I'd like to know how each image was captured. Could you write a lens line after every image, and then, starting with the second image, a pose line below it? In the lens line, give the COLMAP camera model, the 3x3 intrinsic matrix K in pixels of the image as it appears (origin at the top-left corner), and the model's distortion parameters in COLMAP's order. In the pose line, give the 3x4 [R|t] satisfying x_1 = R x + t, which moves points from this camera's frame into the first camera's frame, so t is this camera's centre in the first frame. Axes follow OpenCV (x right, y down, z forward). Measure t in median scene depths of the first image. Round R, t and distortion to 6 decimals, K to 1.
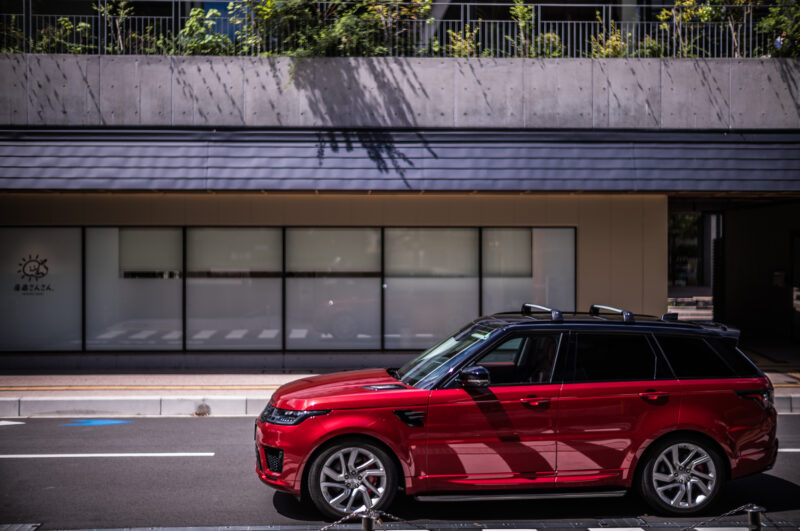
lens RADIAL K [[1180.0, 0, 402.2], [0, 1180.0, 263.7], [0, 0, 1]] dist [0.027007, 0.000000]
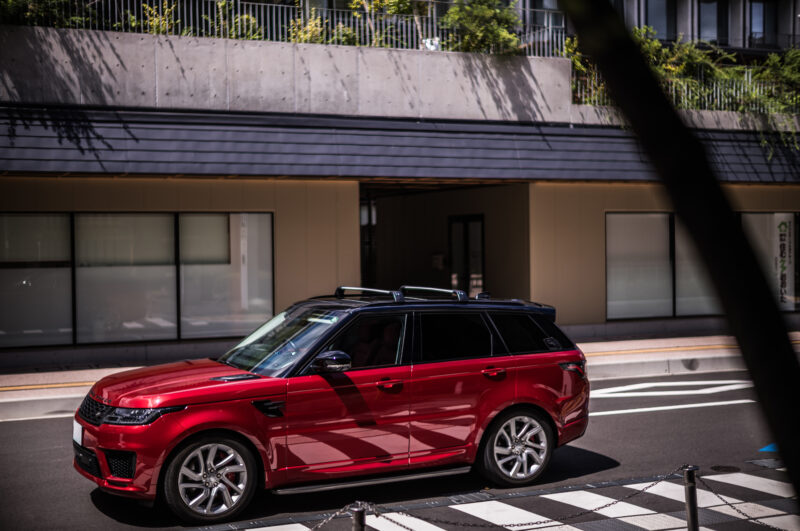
lens RADIAL K [[1180.0, 0, 402.4], [0, 1180.0, 264.9], [0, 0, 1]] dist [0.027007, 0.000000]
pose [[0.929928, -0.018156, 0.367294, -0.125456], [0.014852, 0.999820, 0.011820, 0.003077], [-0.367442, -0.005536, 0.930030, 0.040991]]
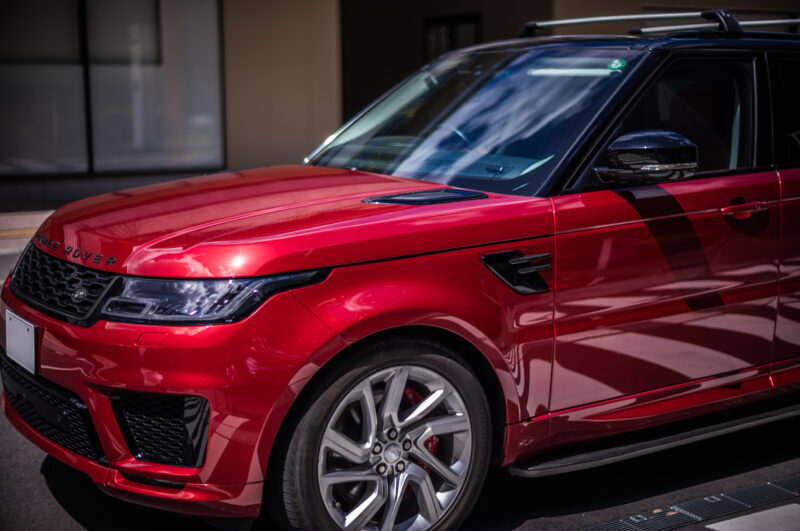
lens RADIAL K [[1180.0, 0, 399.6], [0, 1180.0, 267.3], [0, 0, 1]] dist [0.027007, 0.000000]
pose [[0.878306, -0.078743, 0.471569, -0.107201], [0.015869, 0.990602, 0.135853, 0.040213], [-0.477835, -0.111837, 0.871301, 0.358892]]
